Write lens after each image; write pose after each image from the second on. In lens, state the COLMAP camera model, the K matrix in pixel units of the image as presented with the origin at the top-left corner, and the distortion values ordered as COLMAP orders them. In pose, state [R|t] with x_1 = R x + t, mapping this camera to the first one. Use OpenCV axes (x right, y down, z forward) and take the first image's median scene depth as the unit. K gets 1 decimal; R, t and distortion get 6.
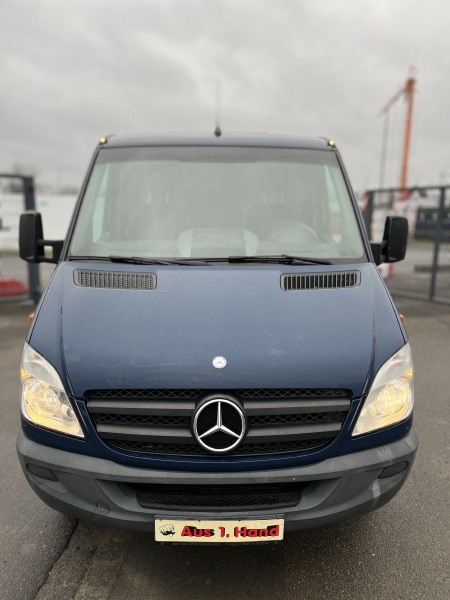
lens RADIAL K [[447.9, 0, 223.6], [0, 447.9, 301.5], [0, 0, 1]] dist [0.031310, -0.045255]
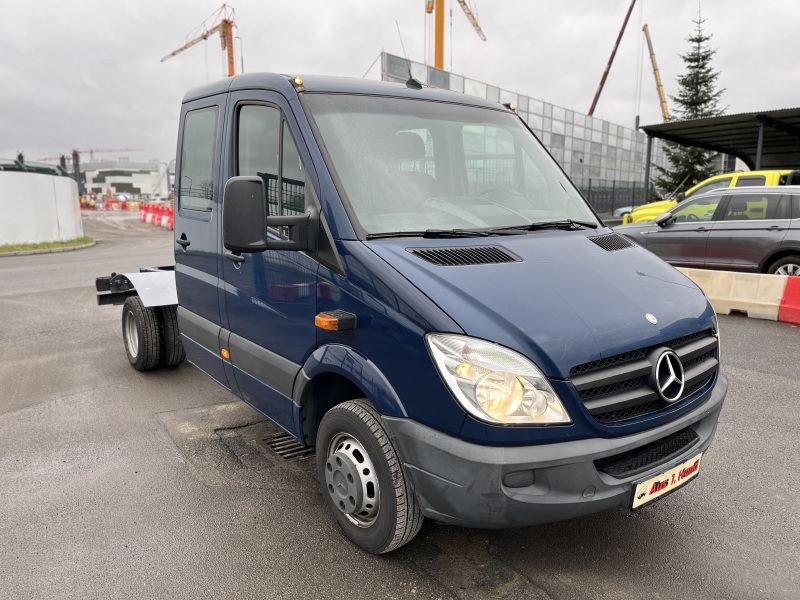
lens RADIAL K [[597.2, 0, 396.8], [0, 597.2, 298.2], [0, 0, 1]] dist [0.031310, -0.045255]
pose [[0.815337, -0.113119, 0.567829, -1.255717], [0.120946, 0.992368, 0.024029, -0.014747], [-0.566214, 0.049084, 0.822796, 0.194976]]
